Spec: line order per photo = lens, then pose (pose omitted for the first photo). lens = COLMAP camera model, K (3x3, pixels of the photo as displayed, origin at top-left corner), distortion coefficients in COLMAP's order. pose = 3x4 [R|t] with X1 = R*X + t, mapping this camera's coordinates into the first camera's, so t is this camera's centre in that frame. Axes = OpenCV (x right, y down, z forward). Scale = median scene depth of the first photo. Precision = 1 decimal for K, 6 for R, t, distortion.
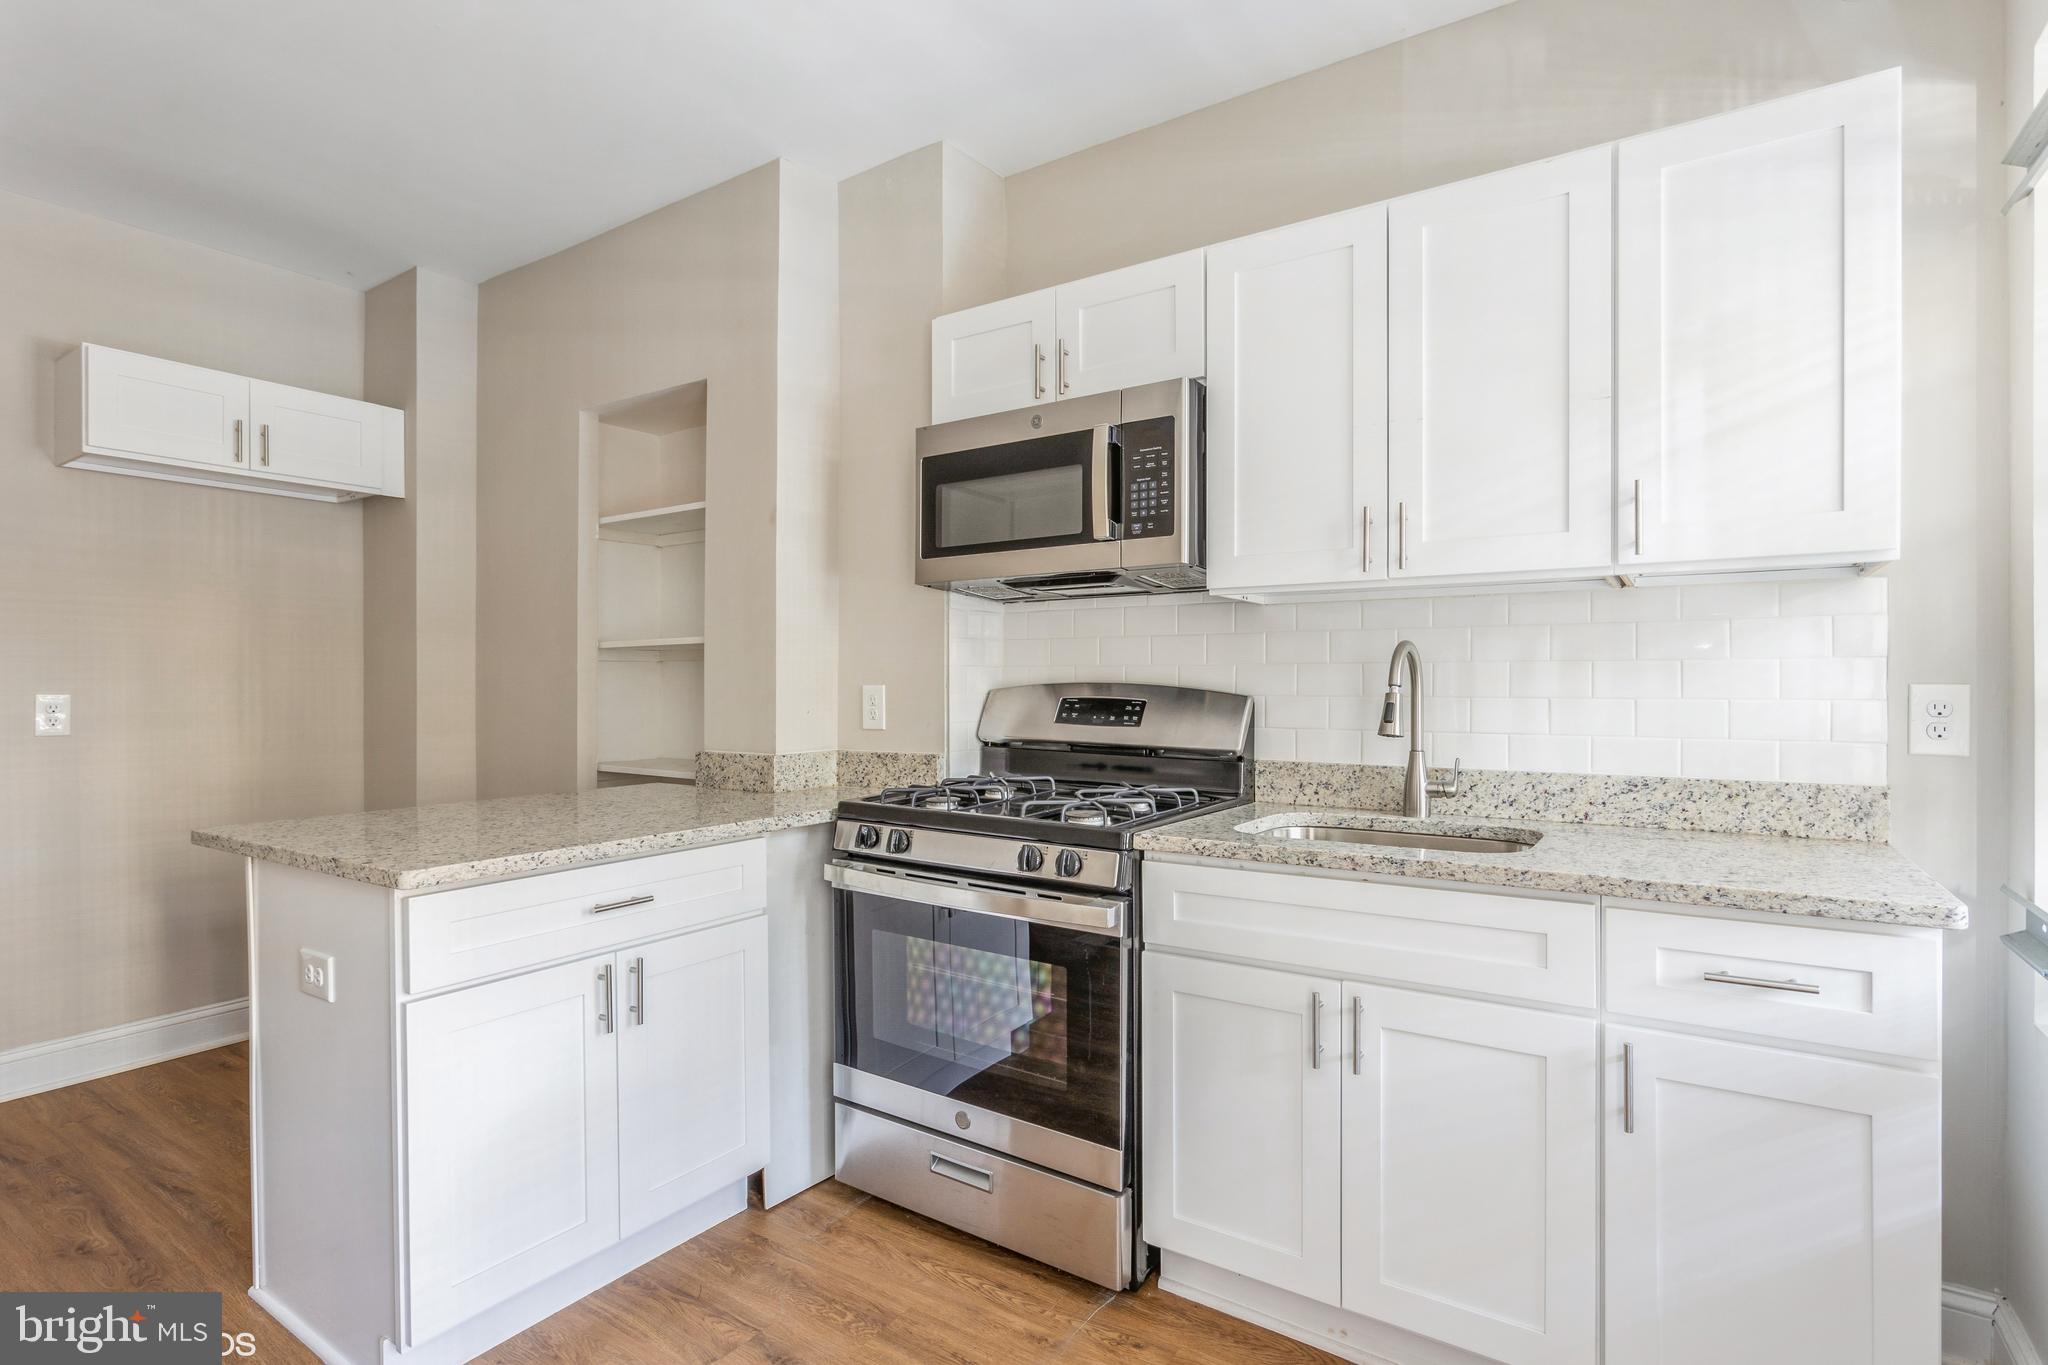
lens RADIAL K [[1000.0, 0, 1025.2], [0, 1000.0, 682.5], [0, 0, 1]] dist [-0.008547, 0.002252]
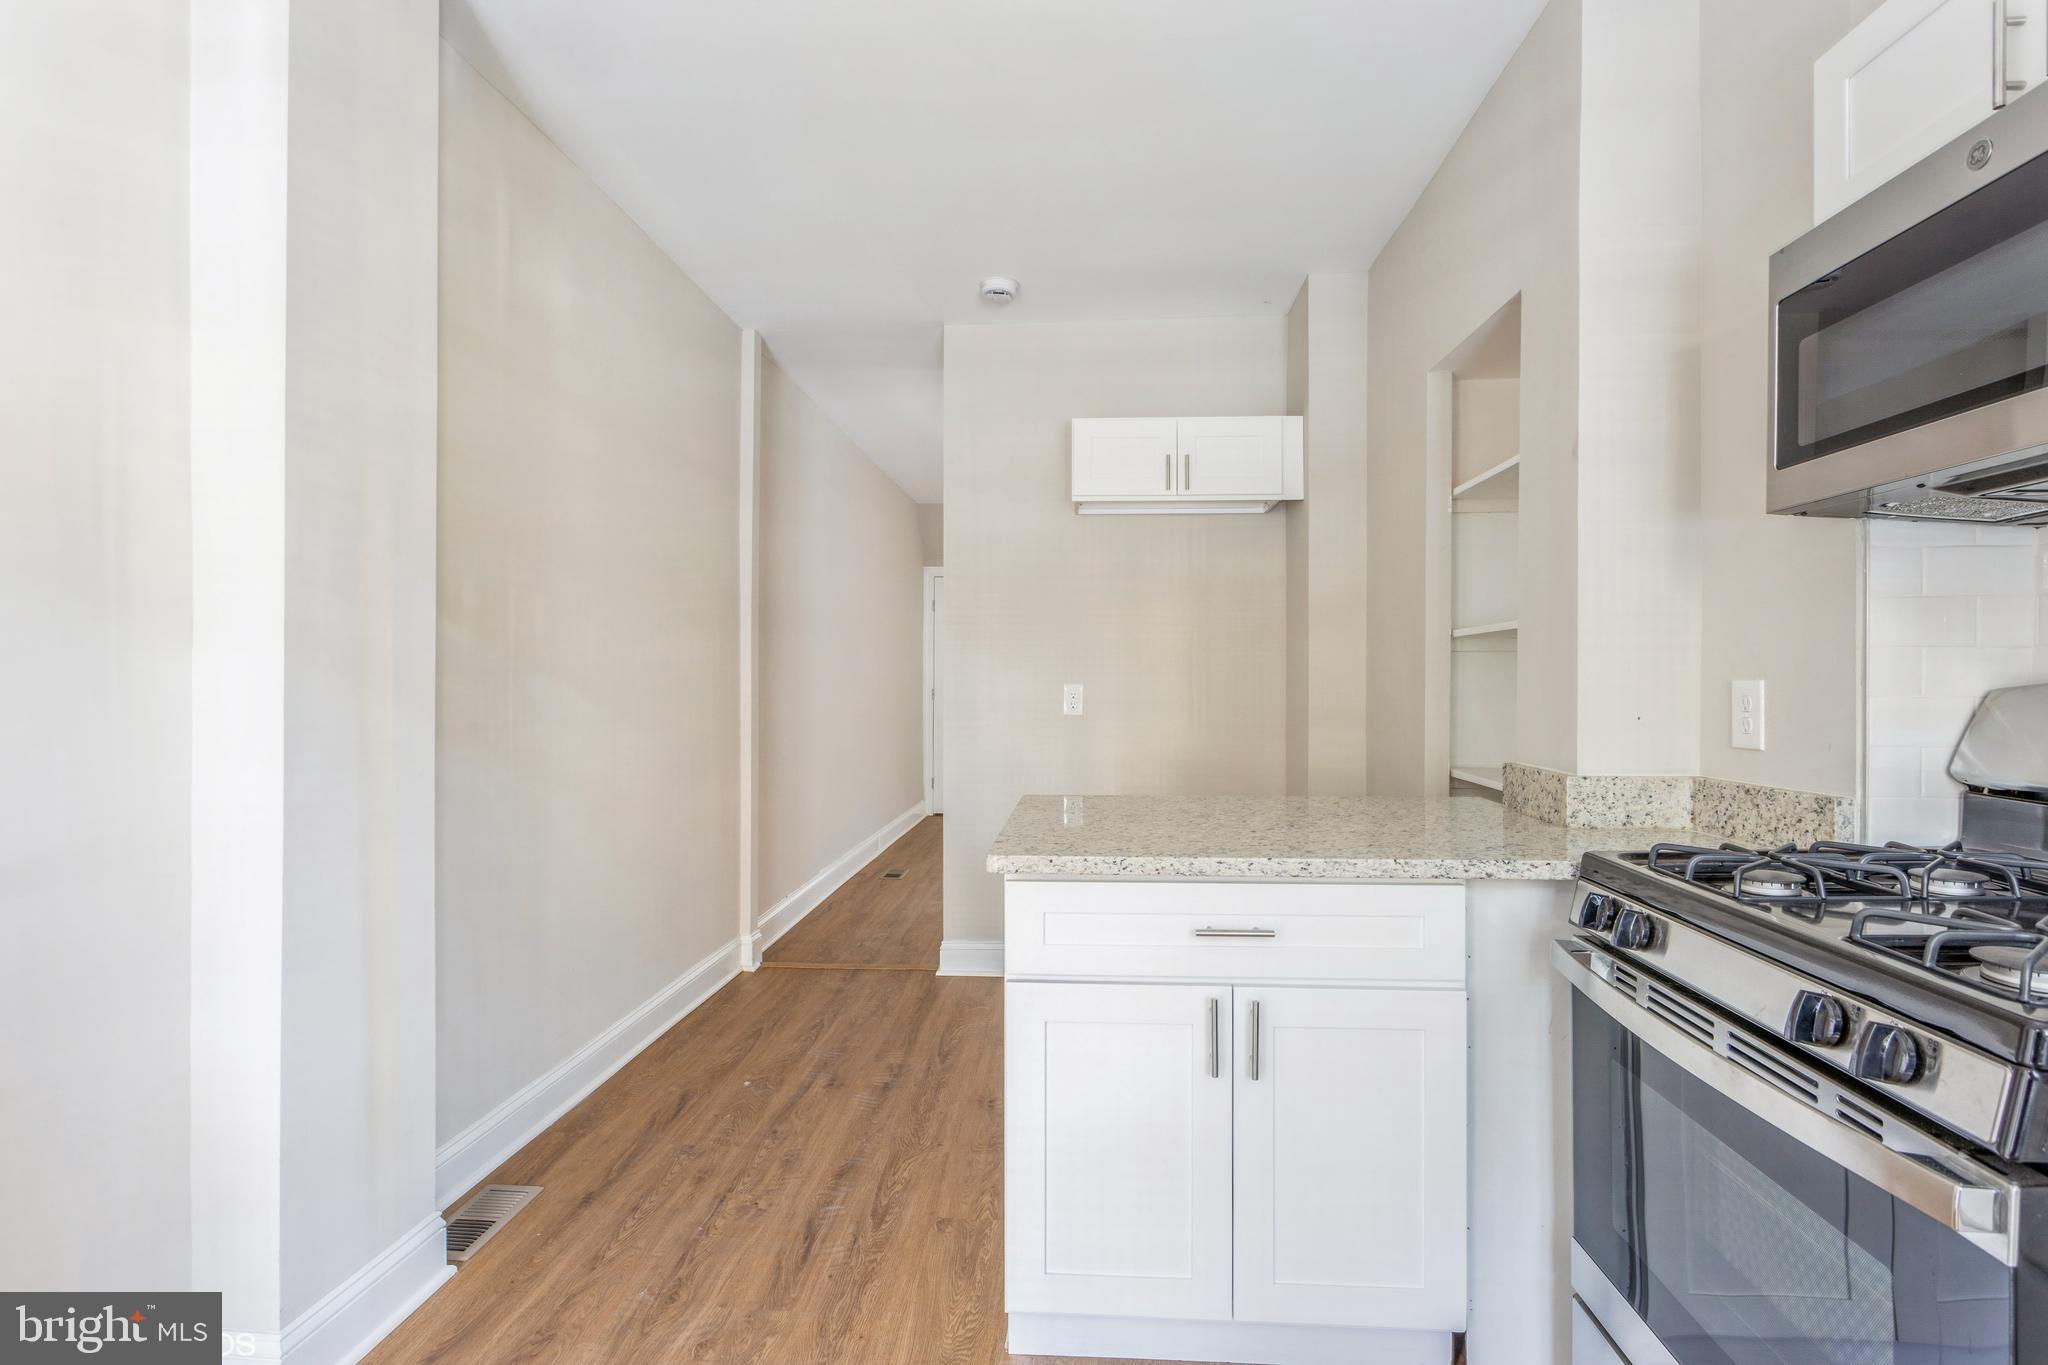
lens RADIAL K [[1000.0, 0, 1029.1], [0, 1000.0, 682.4], [0, 0, 1]] dist [-0.008547, 0.002252]
pose [[0.505953, 0.005419, -0.862544, 0.173648], [-0.001572, 0.999984, 0.005361, 0.001466], [0.862560, -0.001356, 0.505954, 0.288928]]
